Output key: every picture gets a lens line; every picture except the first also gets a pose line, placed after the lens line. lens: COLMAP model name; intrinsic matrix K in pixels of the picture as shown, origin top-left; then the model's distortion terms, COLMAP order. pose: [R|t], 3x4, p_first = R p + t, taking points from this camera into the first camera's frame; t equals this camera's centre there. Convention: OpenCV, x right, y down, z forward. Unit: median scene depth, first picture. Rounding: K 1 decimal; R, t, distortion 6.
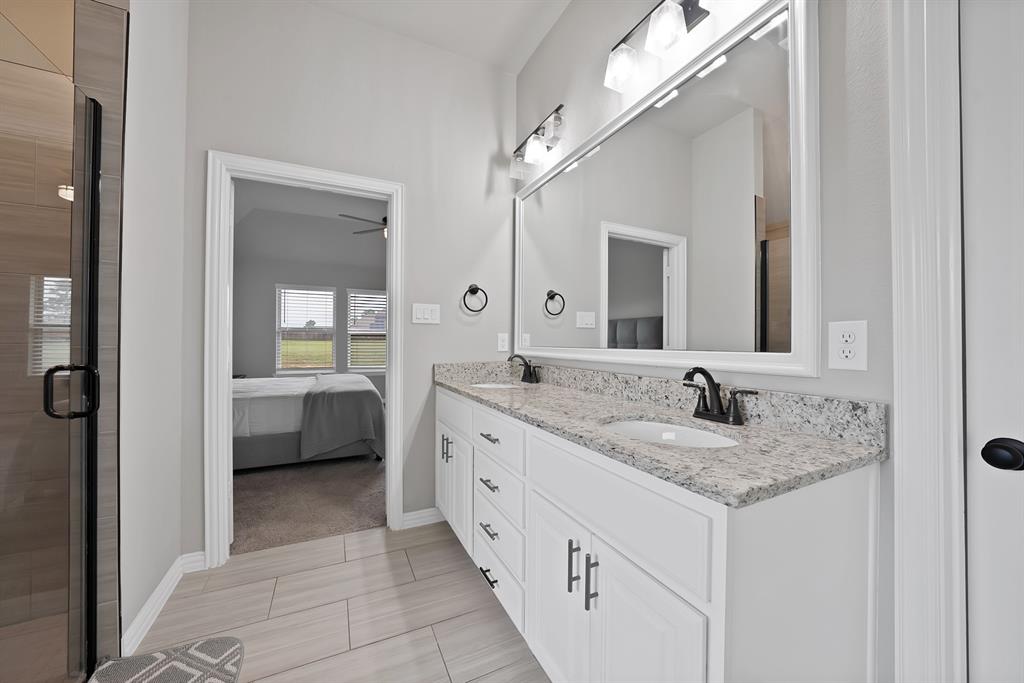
lens RADIAL K [[358.1, 0, 512.0], [0, 358.1, 341.5], [0, 0, 1]] dist [-0.000530, 0.000008]
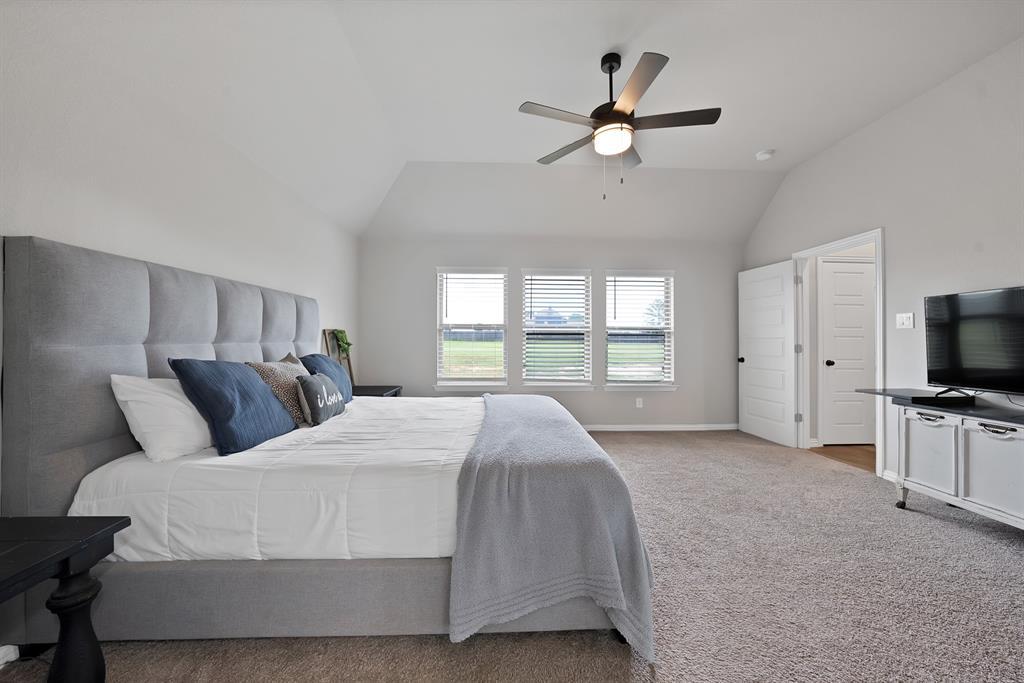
lens RADIAL K [[358.1, 0, 512.0], [0, 358.1, 341.5], [0, 0, 1]] dist [-0.000530, 0.000008]
pose [[0.913431, -0.001531, -0.406990, -0.207197], [0.000045, 0.999993, -0.003661, 0.000457], [0.406993, 0.003325, 0.913425, 0.376949]]
